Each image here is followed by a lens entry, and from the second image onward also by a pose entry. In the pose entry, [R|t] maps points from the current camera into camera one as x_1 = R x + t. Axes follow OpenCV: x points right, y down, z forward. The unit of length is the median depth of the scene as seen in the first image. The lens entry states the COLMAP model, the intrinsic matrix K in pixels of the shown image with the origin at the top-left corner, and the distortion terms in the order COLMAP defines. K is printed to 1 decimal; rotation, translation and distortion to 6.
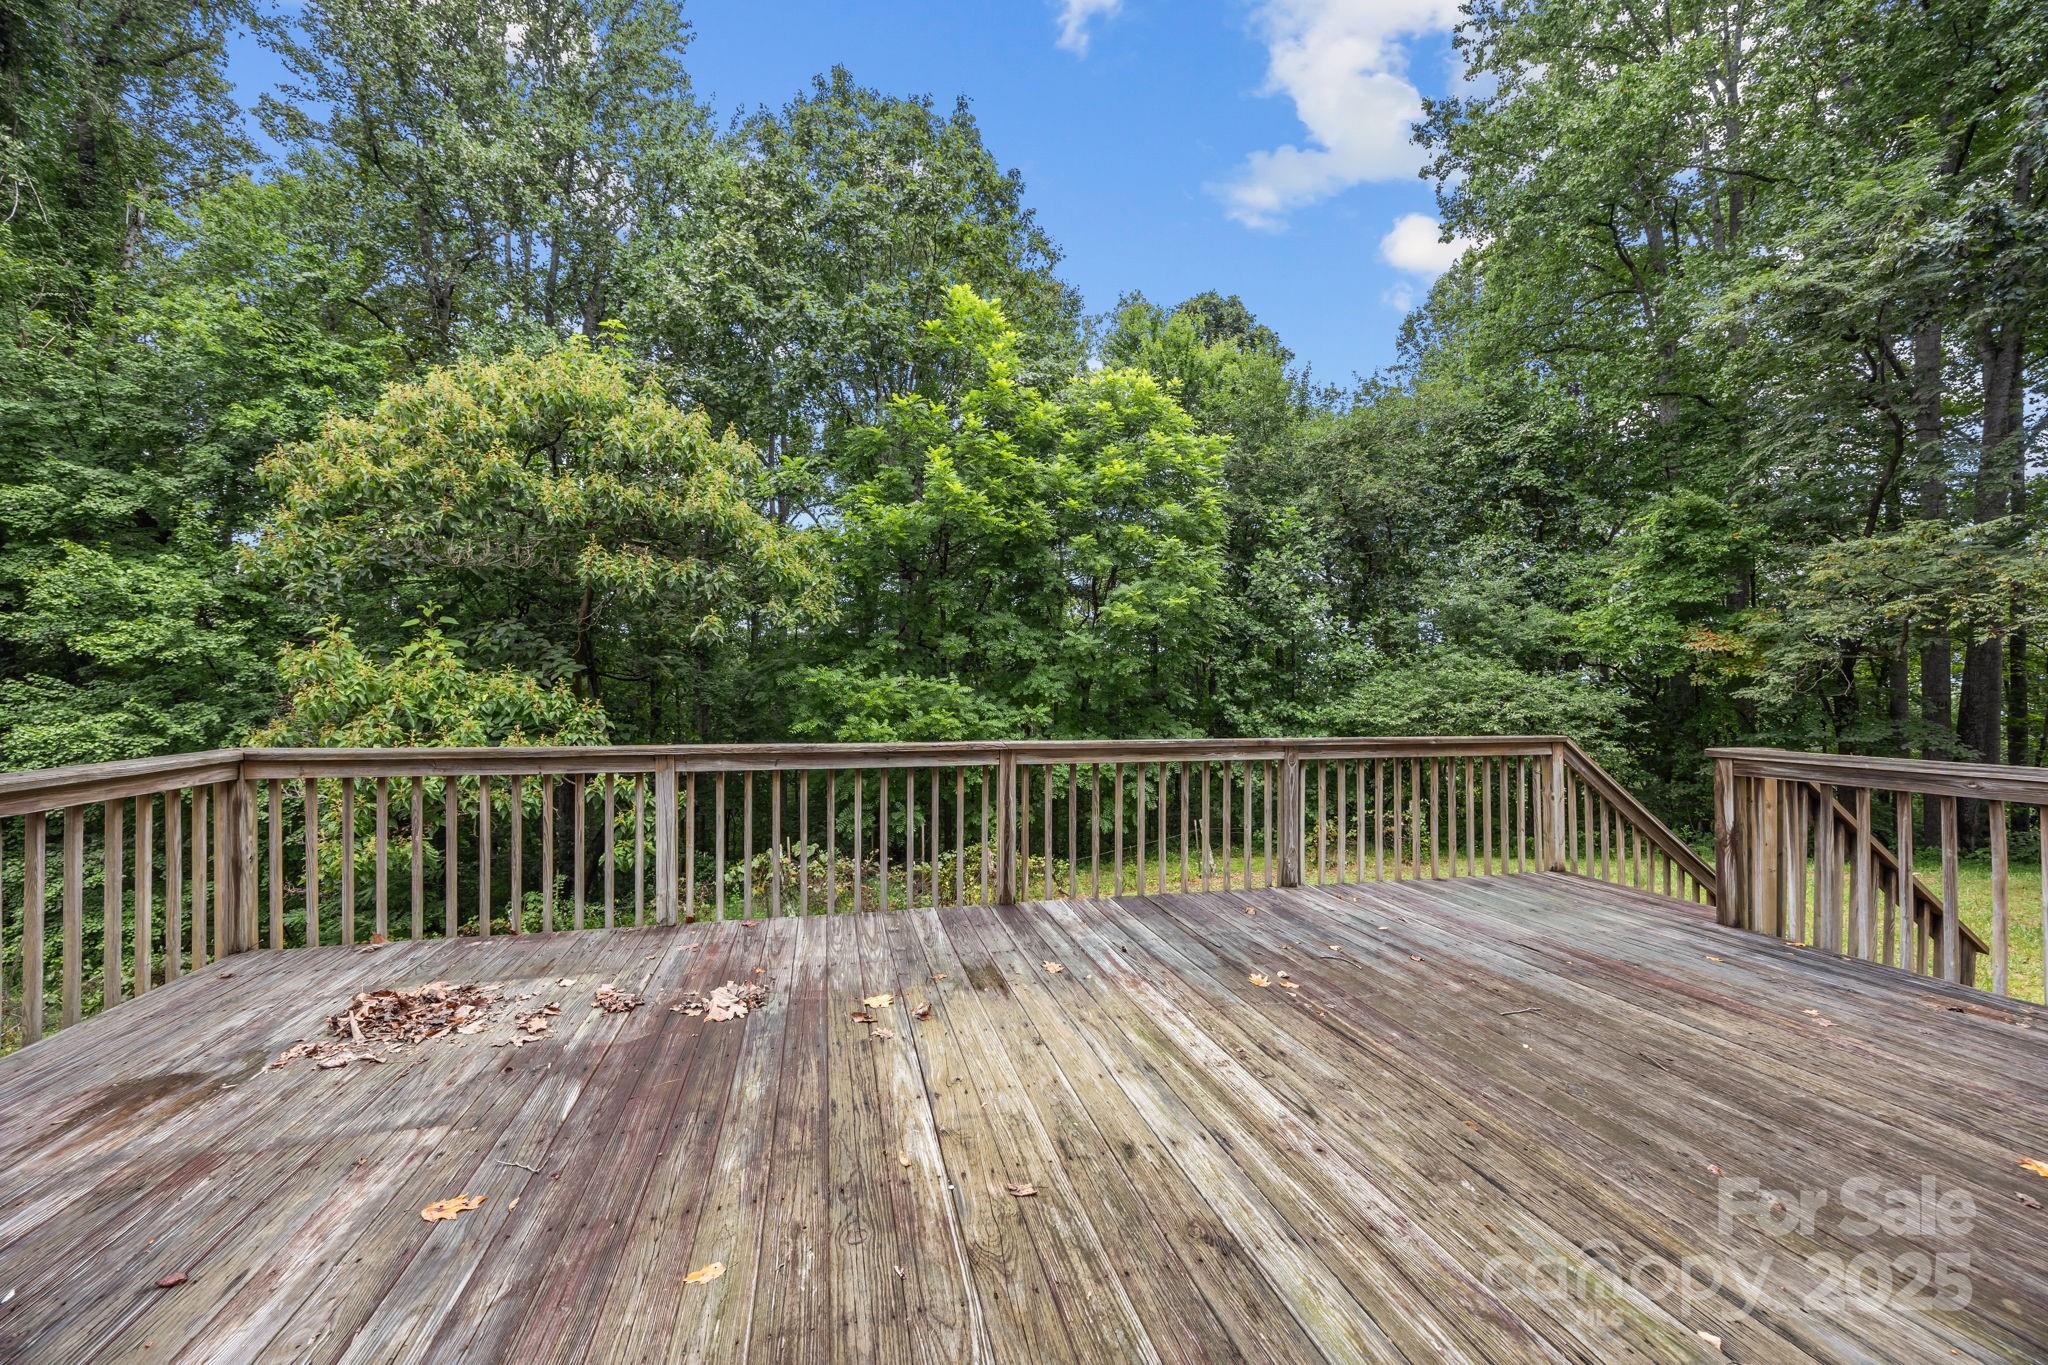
lens RADIAL K [[789.6, 0, 1021.1], [0, 789.6, 692.7], [0, 0, 1]] dist [-0.000443, 0.000051]
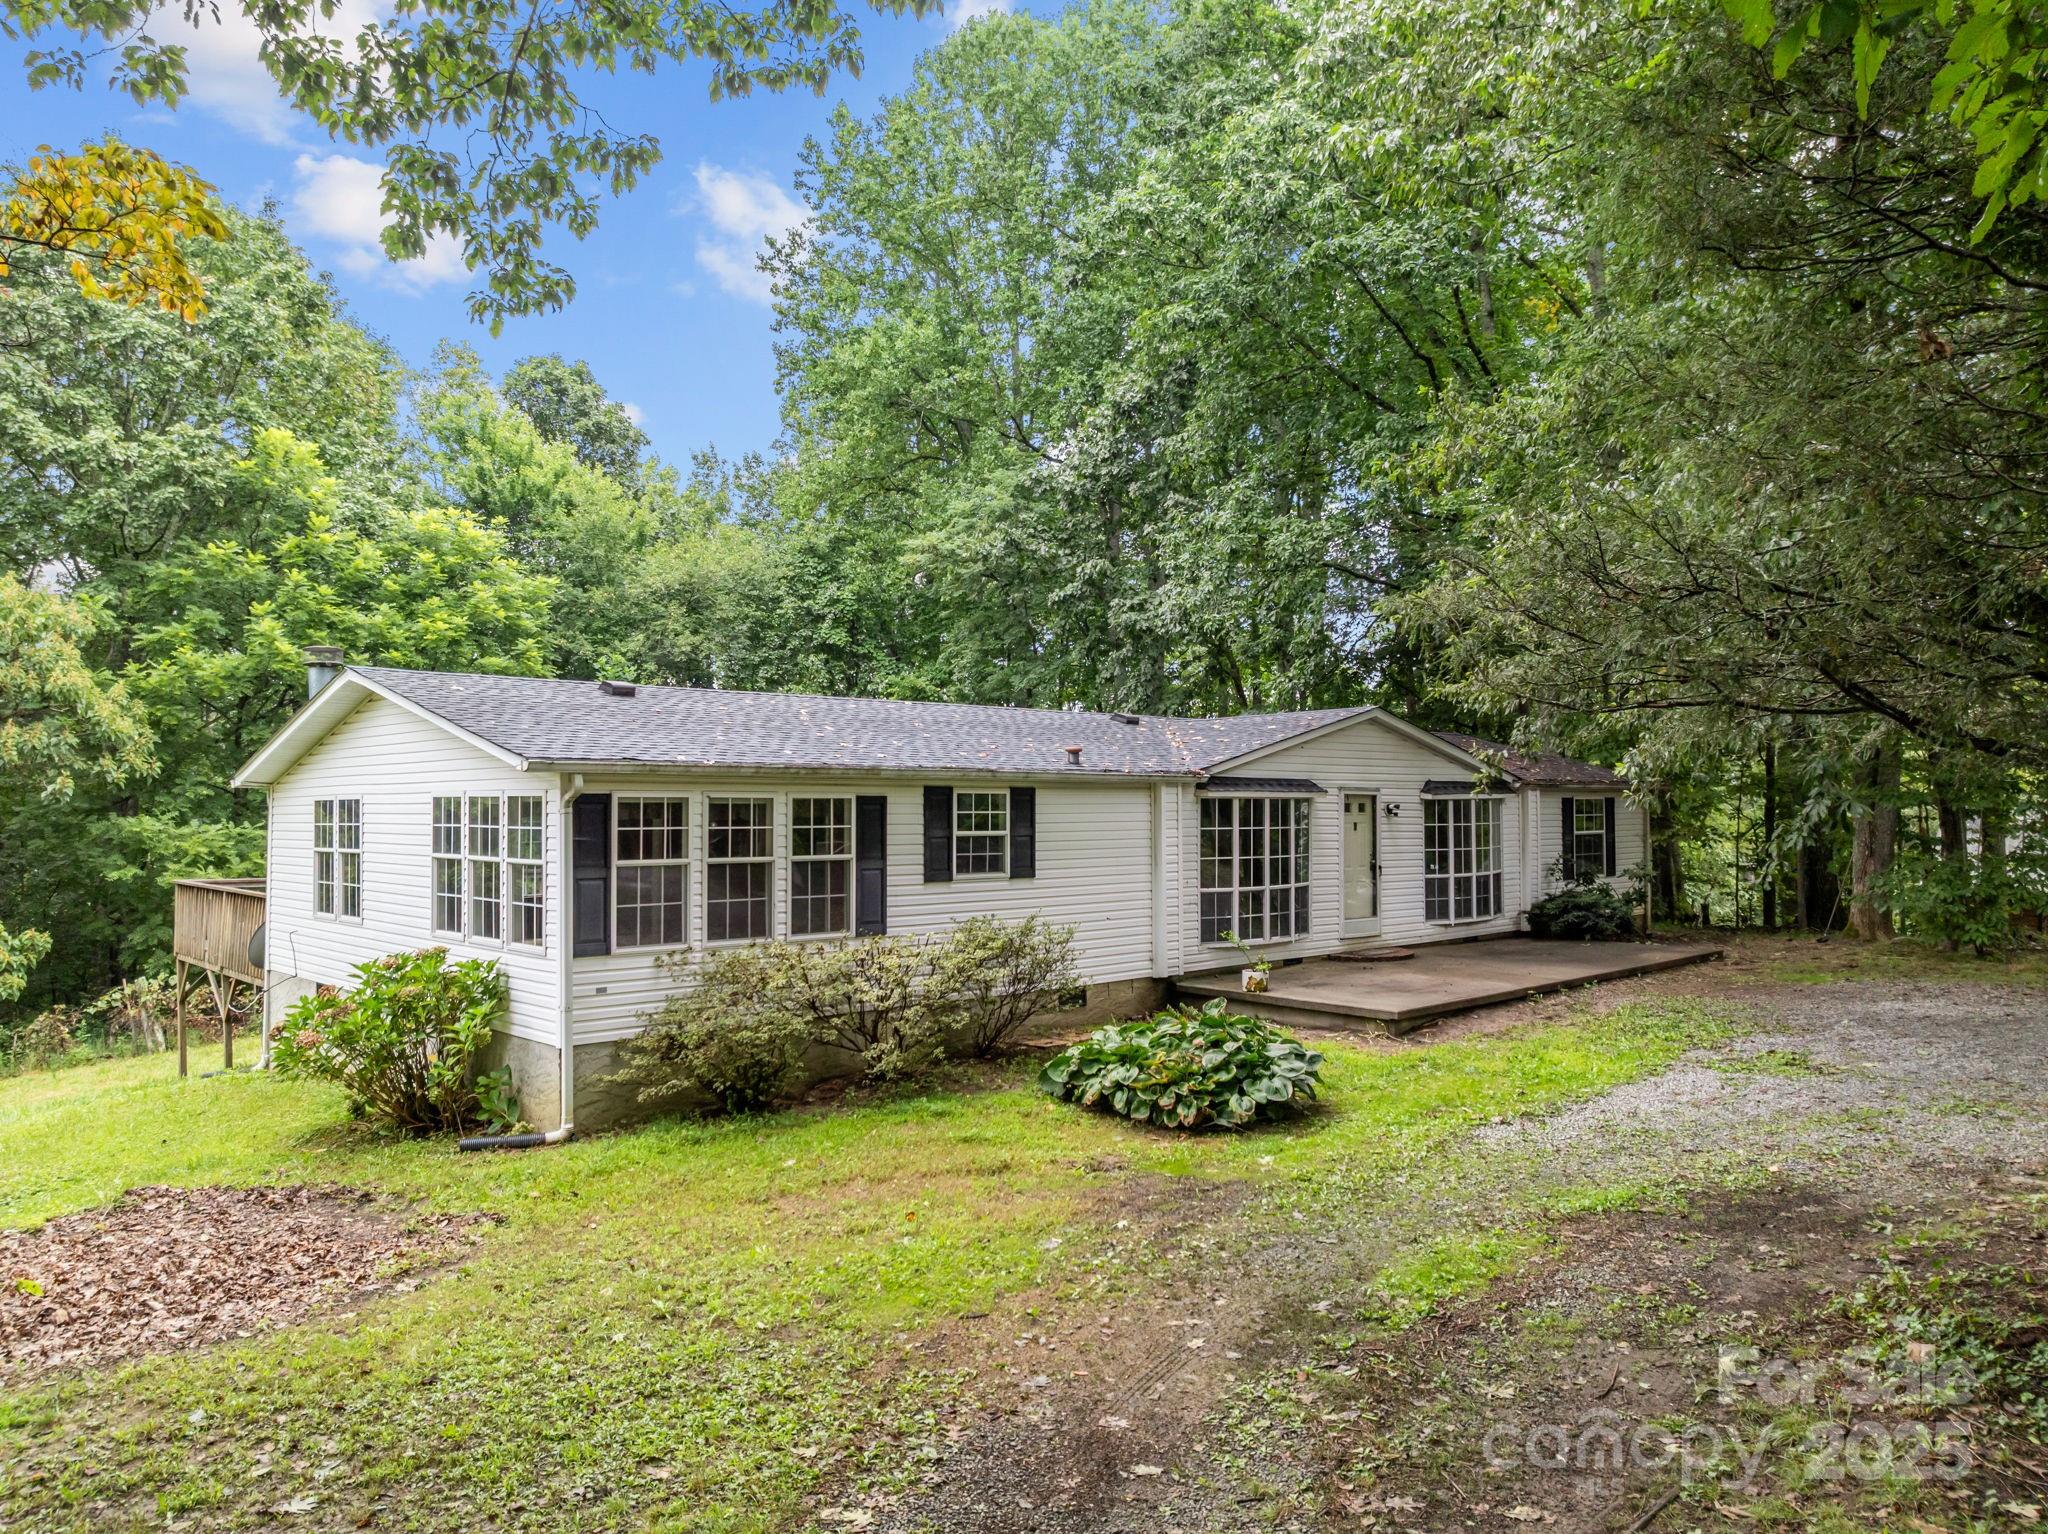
lens RADIAL K [[1454.5, 0, 1019.1], [0, 1454.5, 763.4], [0, 0, 1]] dist [-0.031526, -0.004597]
pose [[0.868176, 0.012811, 0.496091, -0.158120], [0.003295, 0.999496, -0.031578, -0.033133], [-0.496246, 0.029049, 0.867696, -1.016582]]
